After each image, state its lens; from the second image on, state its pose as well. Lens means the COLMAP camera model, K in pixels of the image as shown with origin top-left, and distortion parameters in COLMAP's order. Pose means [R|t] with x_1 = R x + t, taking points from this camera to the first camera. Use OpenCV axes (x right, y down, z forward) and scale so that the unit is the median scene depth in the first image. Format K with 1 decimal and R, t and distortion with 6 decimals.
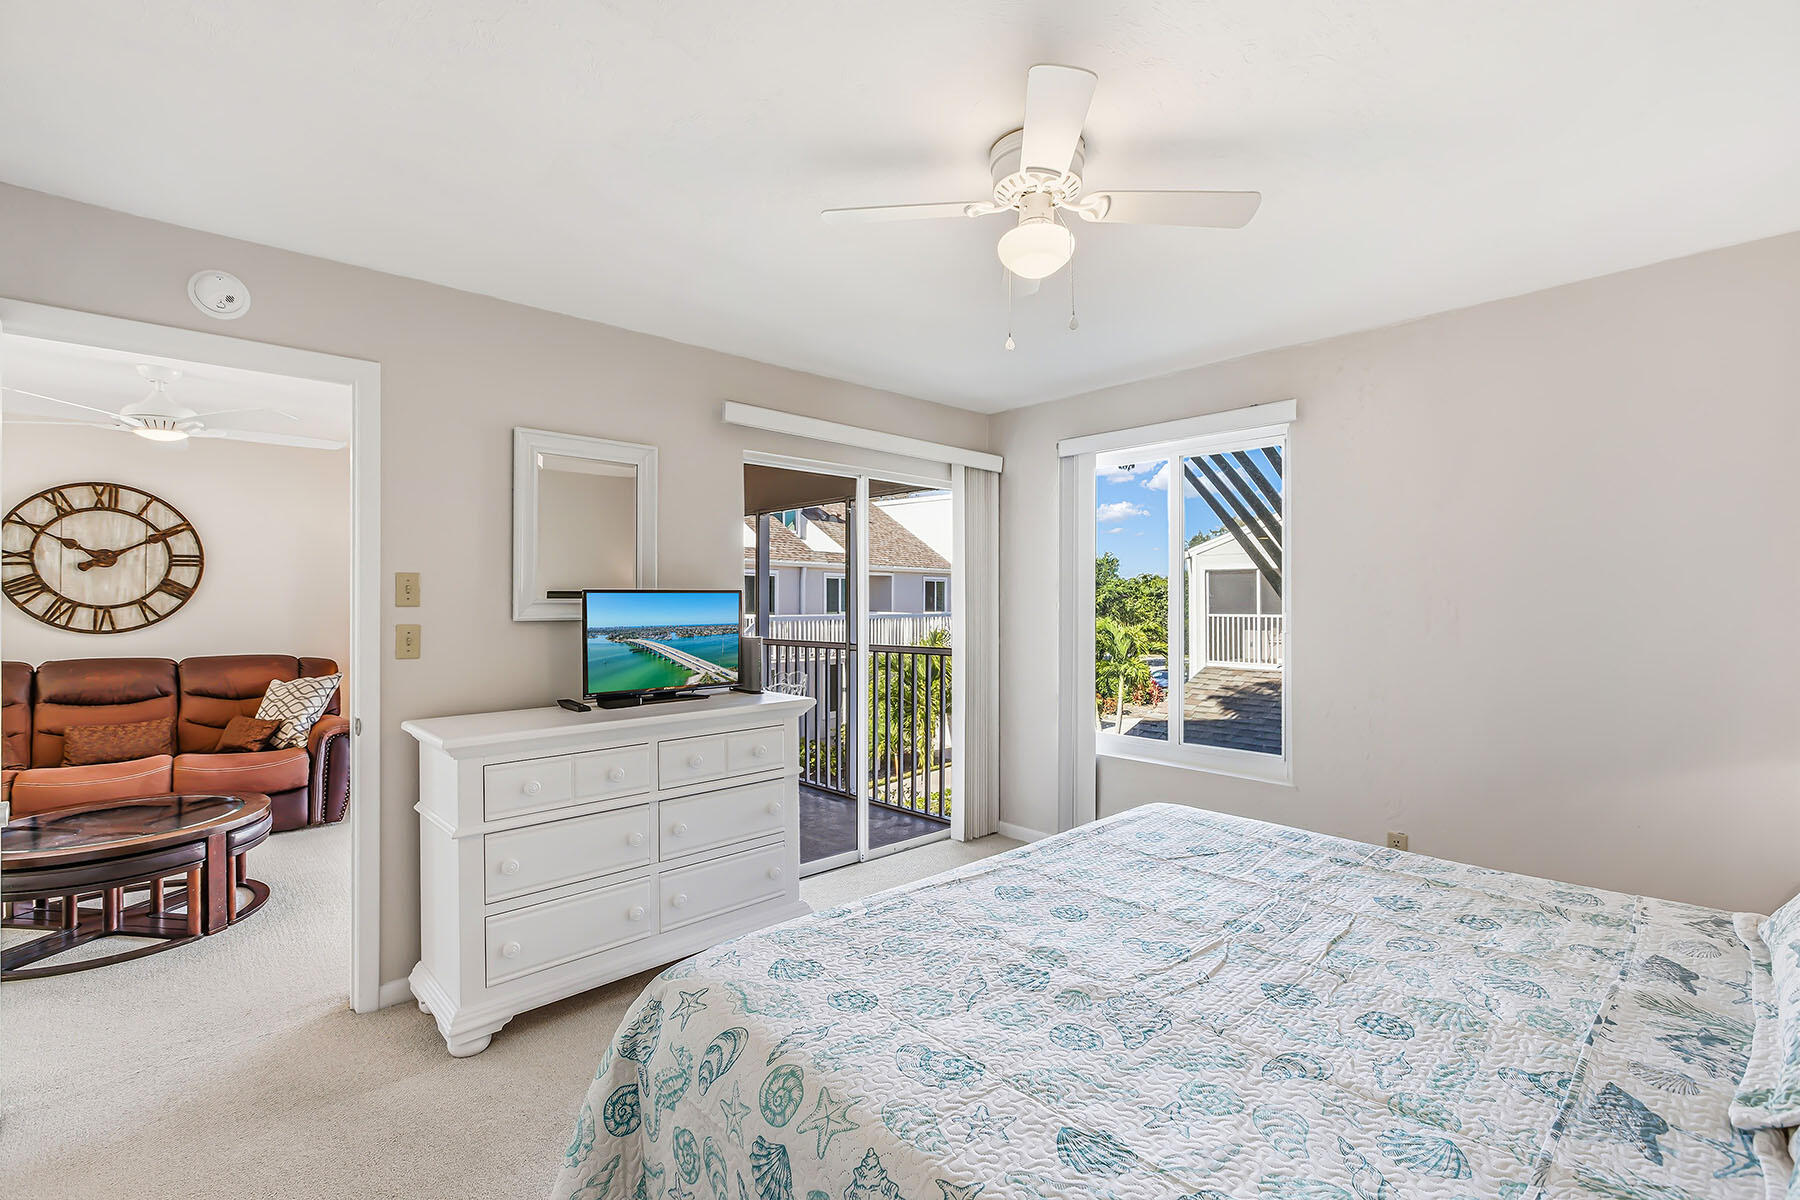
lens RADIAL K [[802.9, 0, 900.0], [0, 802.9, 600.0], [0, 0, 1]] dist [0.000548, 0.000141]
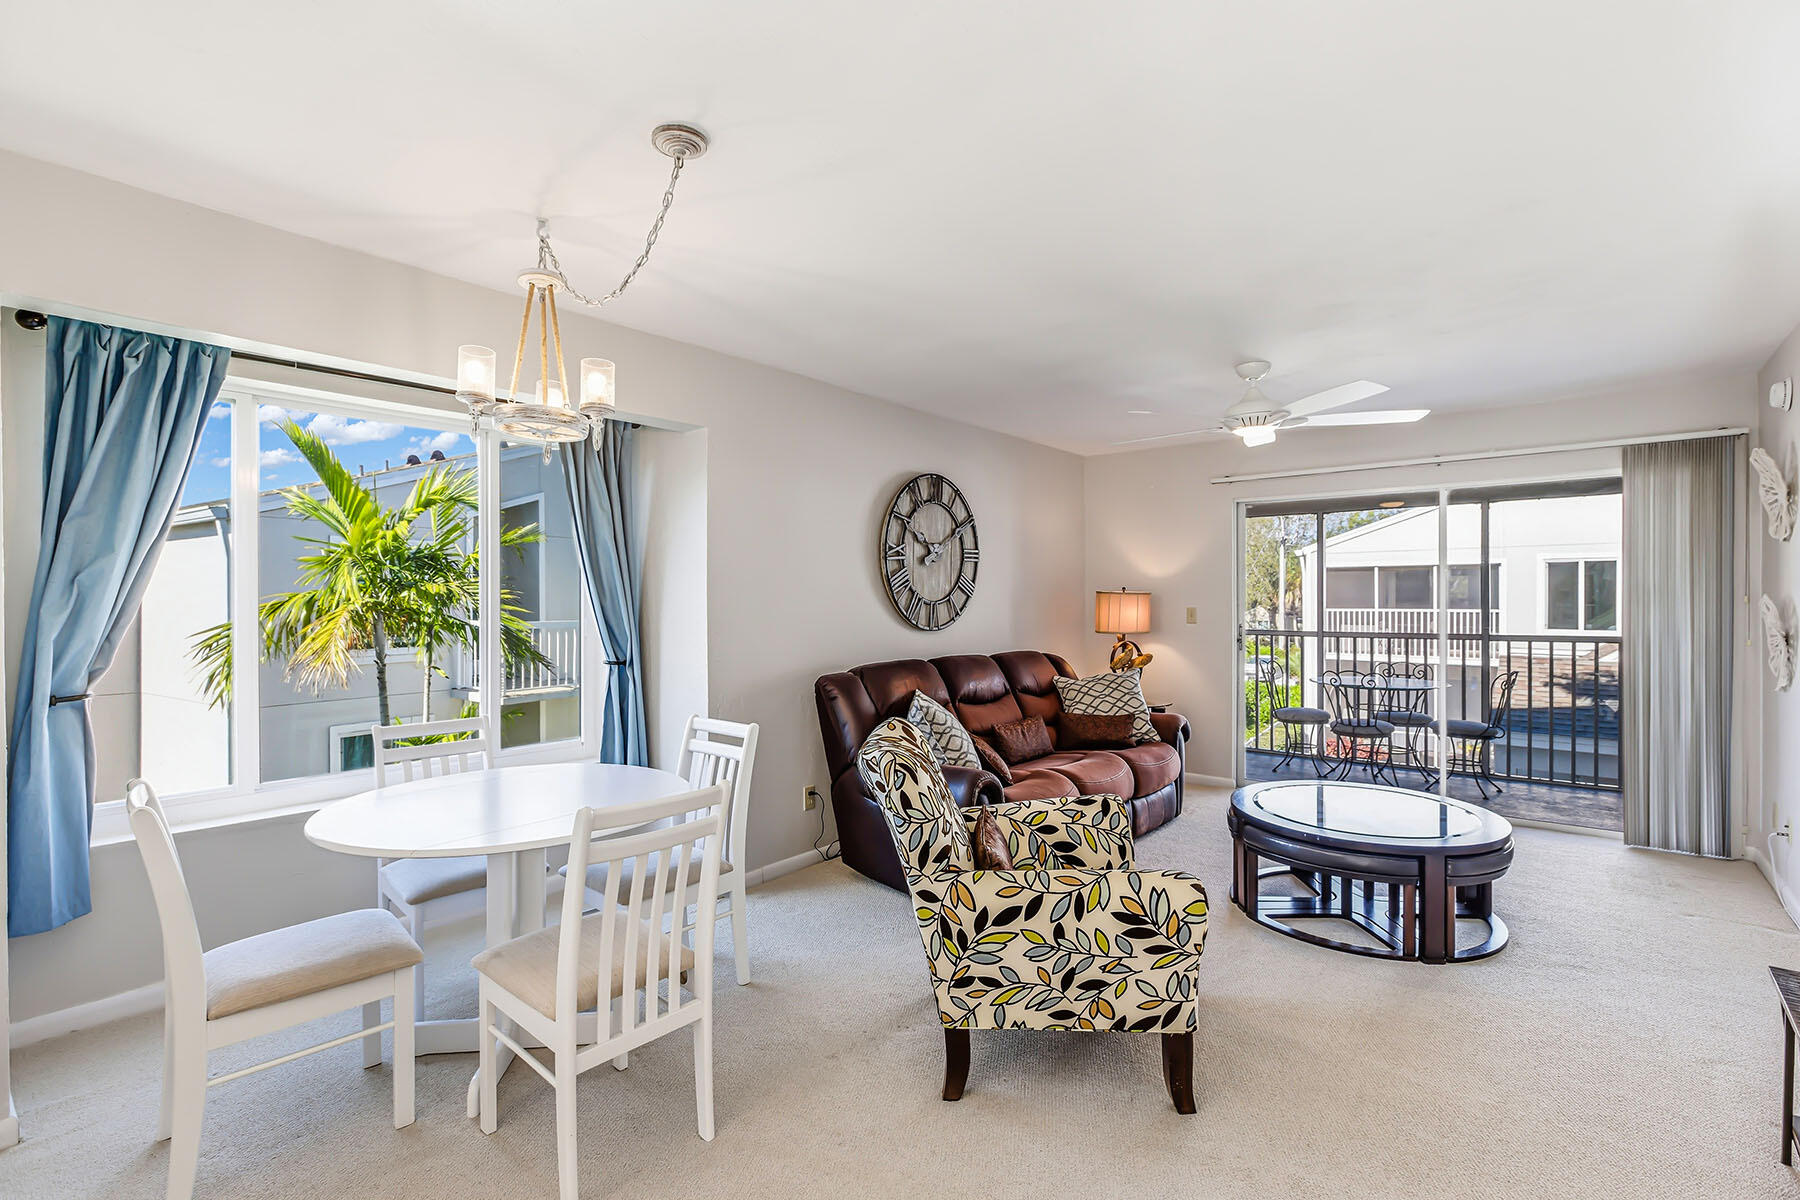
lens RADIAL K [[802.9, 0, 900.0], [0, 802.9, 600.0], [0, 0, 1]] dist [0.000548, 0.000141]
pose [[0.991631, -0.002738, 0.129073, -1.131263], [0.002461, 0.999994, 0.002305, 0.003116], [-0.129079, -0.001968, 0.991632, 0.039181]]
